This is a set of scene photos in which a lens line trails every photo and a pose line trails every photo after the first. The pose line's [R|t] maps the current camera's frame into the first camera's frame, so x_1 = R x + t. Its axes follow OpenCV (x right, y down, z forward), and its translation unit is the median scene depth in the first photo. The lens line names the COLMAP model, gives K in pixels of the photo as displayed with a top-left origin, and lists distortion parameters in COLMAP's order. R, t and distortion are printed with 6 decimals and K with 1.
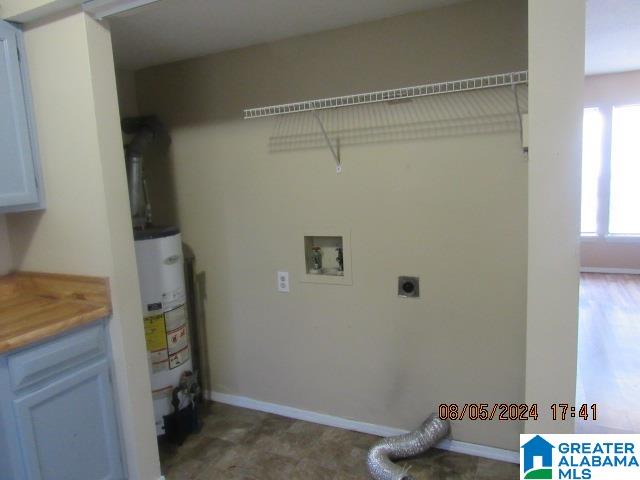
lens RADIAL K [[458.8, 0, 320.0], [0, 458.8, 240.0], [0, 0, 1]] dist [-0.023138, -0.000011]
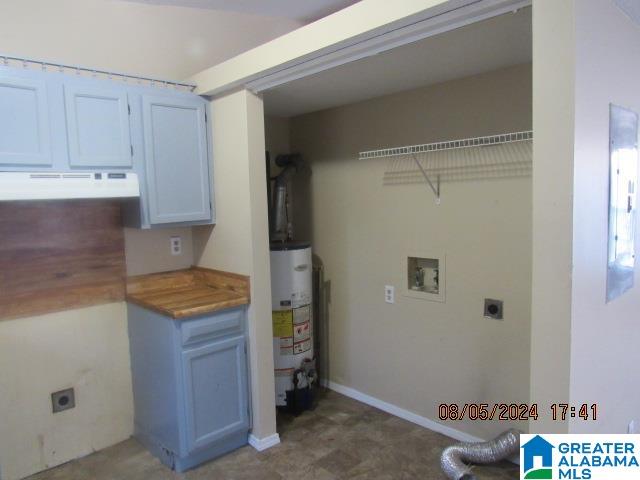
lens RADIAL K [[458.8, 0, 320.0], [0, 458.8, 240.0], [0, 0, 1]] dist [-0.023138, -0.000011]
pose [[0.933031, 0.059577, -0.354829, 0.172492], [-0.073091, 0.997017, -0.024794, -0.005922], [0.352294, 0.049068, 0.934602, -0.176280]]
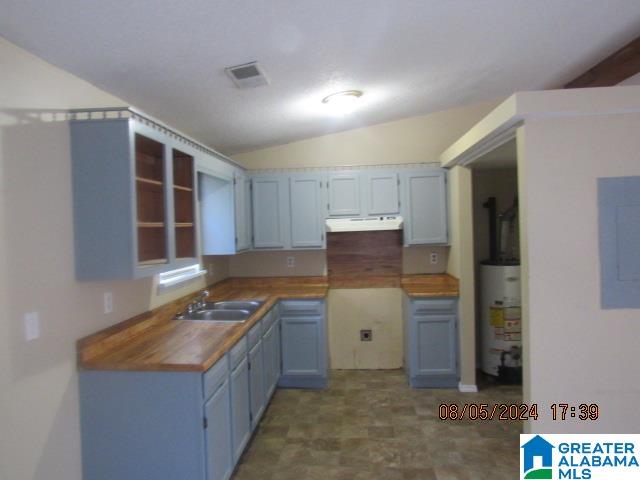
lens RADIAL K [[458.8, 0, 320.0], [0, 458.8, 240.0], [0, 0, 1]] dist [-0.023138, -0.000011]
pose [[0.359366, 0.068784, -0.930658, 1.053453], [-0.122684, 0.992106, 0.025952, -0.062606], [0.925097, 0.104851, 0.364968, -0.354479]]
